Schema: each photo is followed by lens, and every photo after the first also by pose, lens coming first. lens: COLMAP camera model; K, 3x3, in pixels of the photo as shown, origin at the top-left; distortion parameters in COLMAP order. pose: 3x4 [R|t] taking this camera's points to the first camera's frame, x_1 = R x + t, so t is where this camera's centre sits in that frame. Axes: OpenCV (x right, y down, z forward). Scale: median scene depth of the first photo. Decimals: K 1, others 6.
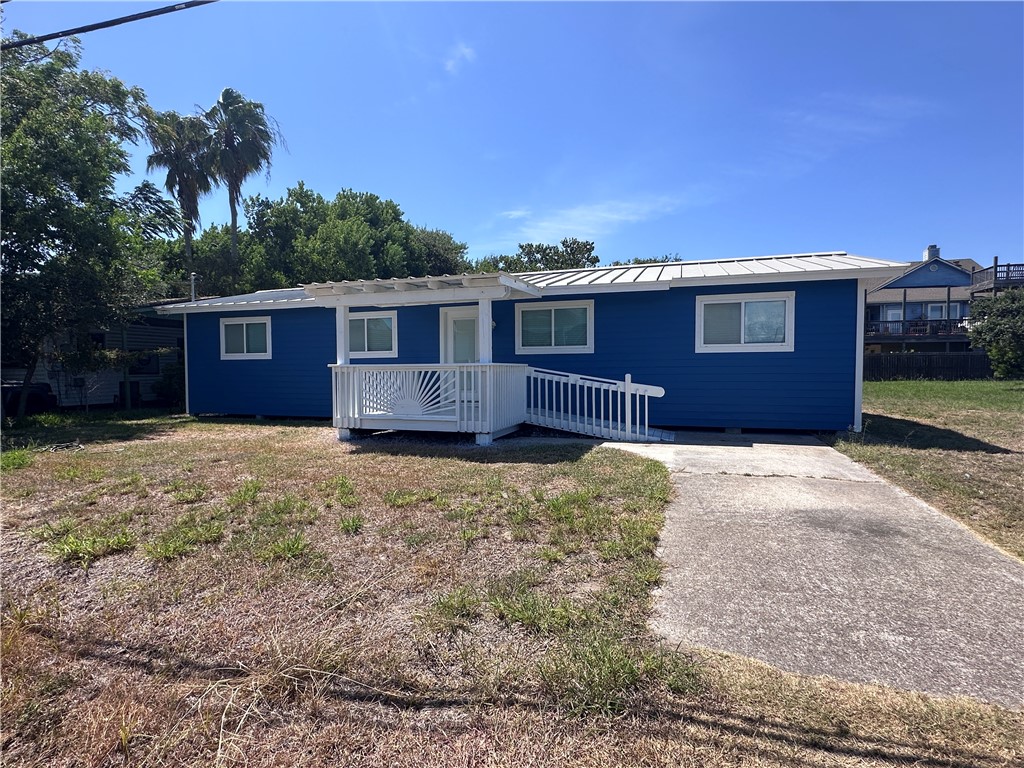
lens RADIAL K [[515.2, 0, 513.5], [0, 515.2, 392.1], [0, 0, 1]] dist [-0.001039, -0.001016]
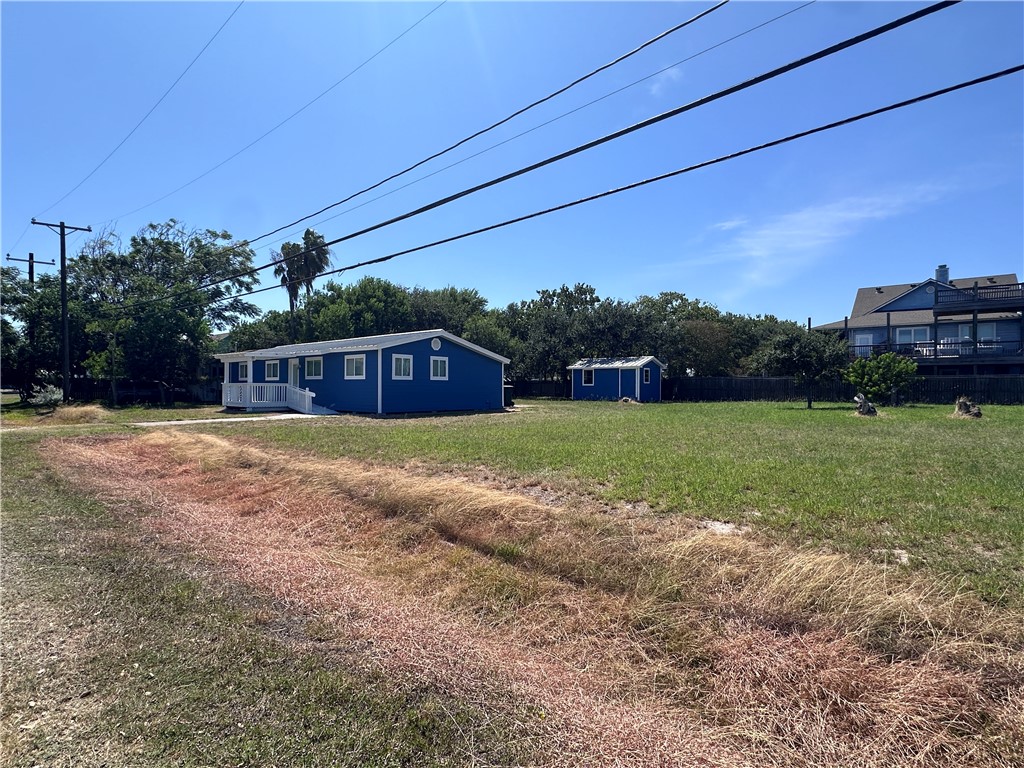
lens RADIAL K [[515.2, 0, 508.1], [0, 515.2, 378.7], [0, 0, 1]] dist [-0.001039, -0.001016]
pose [[0.920873, 0.003494, -0.389848, 0.467846], [-0.028634, 0.997865, -0.058694, 0.008659], [0.388811, 0.065213, 0.919007, -0.206006]]
